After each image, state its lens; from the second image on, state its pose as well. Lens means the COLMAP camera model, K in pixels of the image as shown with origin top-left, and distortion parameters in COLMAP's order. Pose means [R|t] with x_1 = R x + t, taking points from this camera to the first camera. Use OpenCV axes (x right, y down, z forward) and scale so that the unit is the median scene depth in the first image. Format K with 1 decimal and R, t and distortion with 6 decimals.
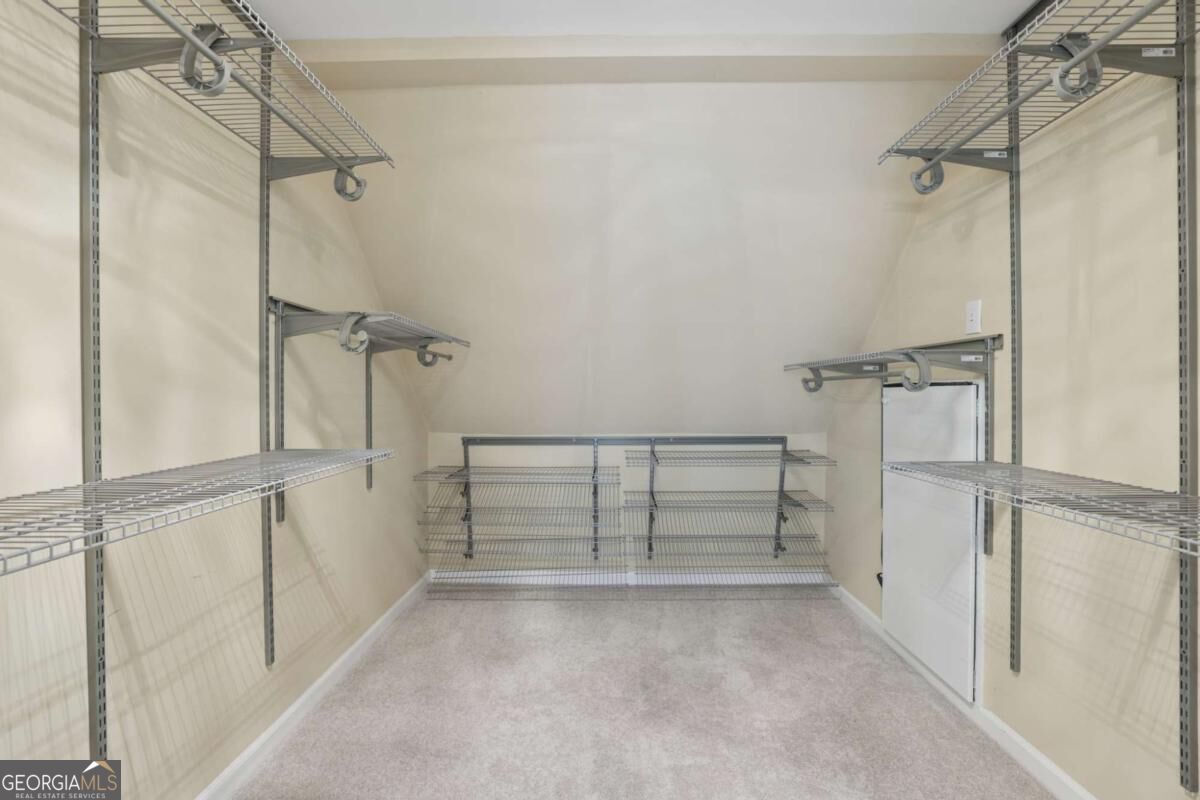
lens RADIAL K [[516.4, 0, 603.0], [0, 516.4, 393.4], [0, 0, 1]] dist [-0.047421, 0.015038]
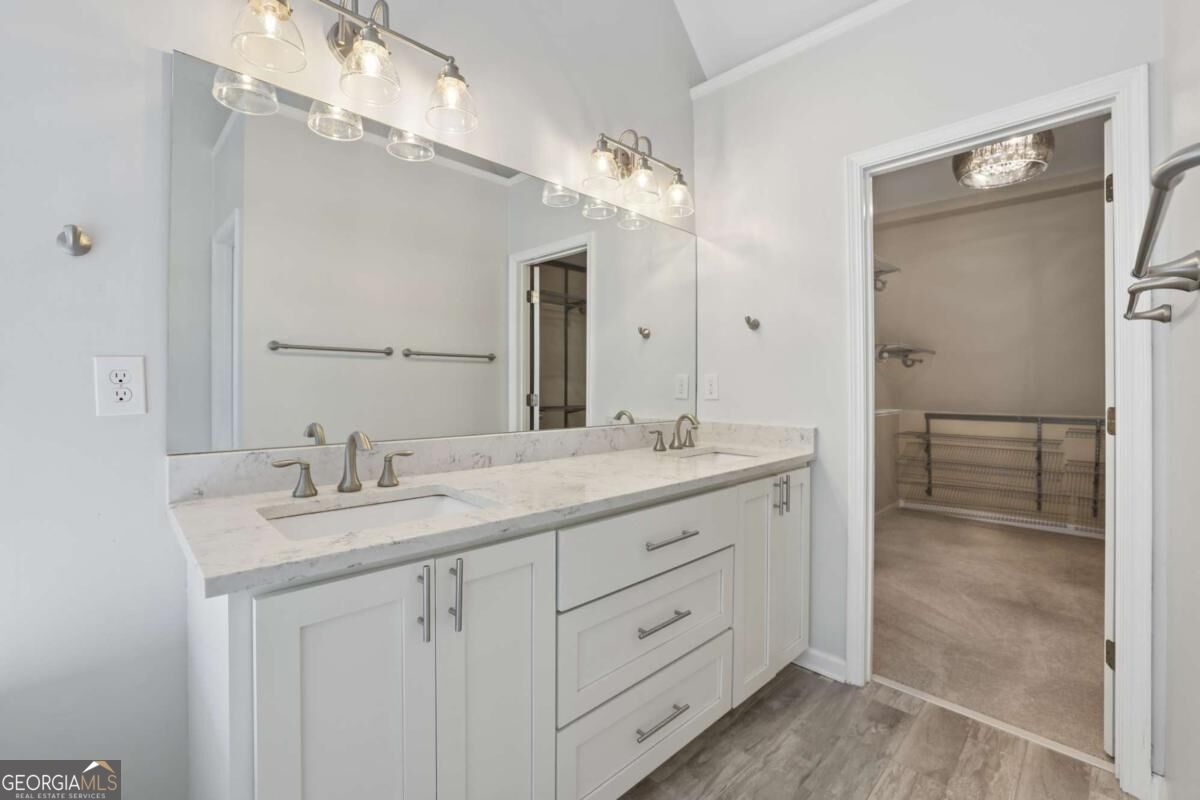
lens RADIAL K [[516.4, 0, 603.0], [0, 516.4, 393.4], [0, 0, 1]] dist [-0.047421, 0.015038]
pose [[0.713309, -0.001976, -0.700847, 0.094693], [0.004212, 0.999990, 0.001468, 0.021749], [0.700837, -0.003999, 0.713310, -0.714405]]
